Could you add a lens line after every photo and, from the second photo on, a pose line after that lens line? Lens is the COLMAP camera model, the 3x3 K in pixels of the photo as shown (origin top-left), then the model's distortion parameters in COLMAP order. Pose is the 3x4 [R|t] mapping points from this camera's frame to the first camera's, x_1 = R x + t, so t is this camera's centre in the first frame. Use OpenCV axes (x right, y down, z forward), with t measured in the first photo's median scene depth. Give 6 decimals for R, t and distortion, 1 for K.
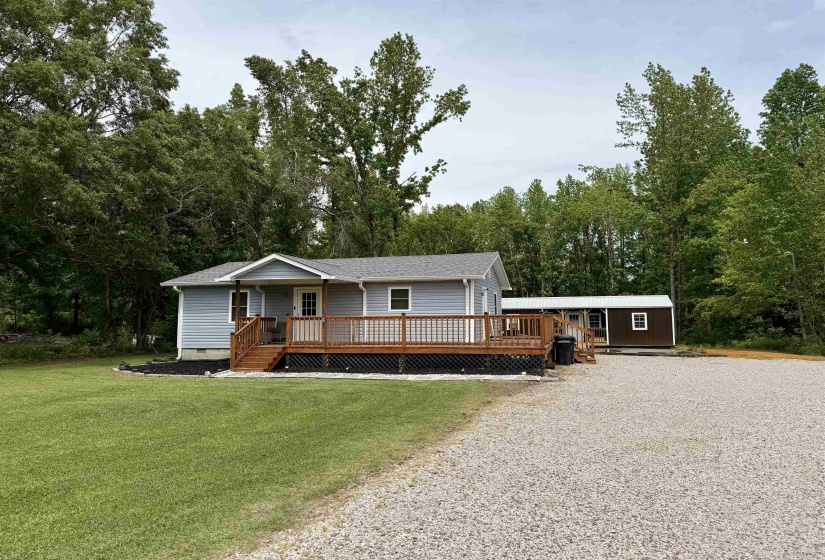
lens RADIAL K [[485.0, 0, 409.8], [0, 485.0, 283.5], [0, 0, 1]] dist [0.000077, -0.001001]
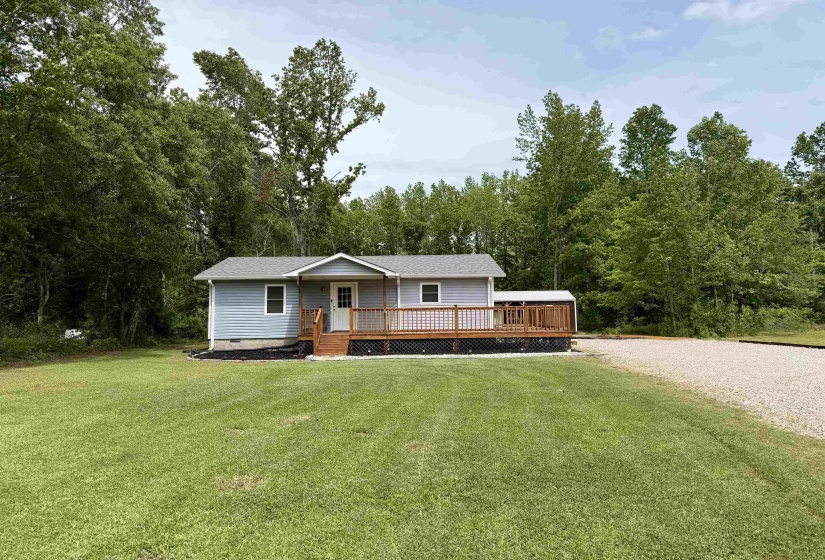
lens RADIAL K [[460.4, 0, 412.5], [0, 460.4, 296.0], [0, 0, 1]] dist [-0.033040, -0.001063]
pose [[0.976235, 0.001558, 0.216710, -0.254524], [-0.009734, 0.999280, 0.036665, -0.001234], [-0.216497, -0.037903, 0.975547, -0.061338]]
